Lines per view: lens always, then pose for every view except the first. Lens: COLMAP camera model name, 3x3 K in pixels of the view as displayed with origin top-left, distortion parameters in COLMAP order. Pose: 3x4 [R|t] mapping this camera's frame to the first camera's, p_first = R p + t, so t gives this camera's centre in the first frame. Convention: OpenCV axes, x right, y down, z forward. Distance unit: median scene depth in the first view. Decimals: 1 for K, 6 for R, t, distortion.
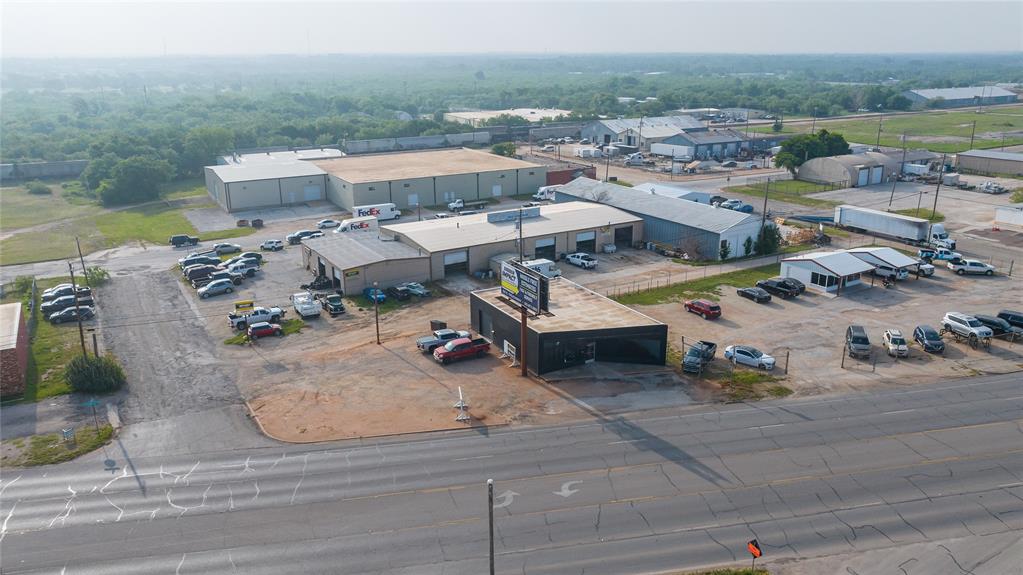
lens RADIAL K [[756.6, 0, 515.7], [0, 756.6, 286.1], [0, 0, 1]] dist [-0.013061, -0.001265]
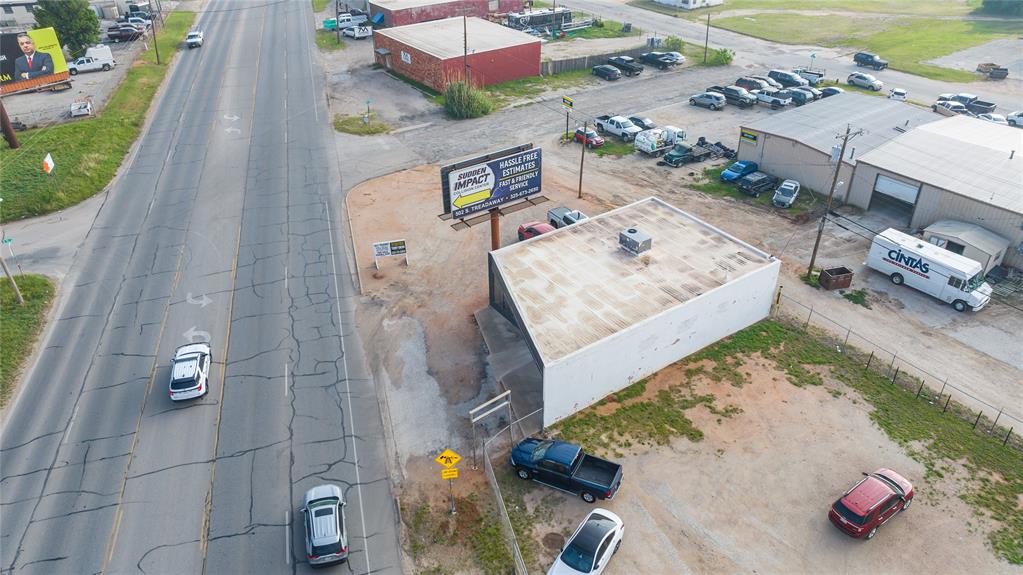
lens RADIAL K [[726.3, 0, 518.0], [0, 726.3, 274.2], [0, 0, 1]] dist [-0.014779, -0.000695]
pose [[0.086887, 0.526680, -0.845612, 0.406854], [-0.287024, 0.826063, 0.485012, -0.169339], [0.953975, 0.200569, 0.222944, 0.577713]]
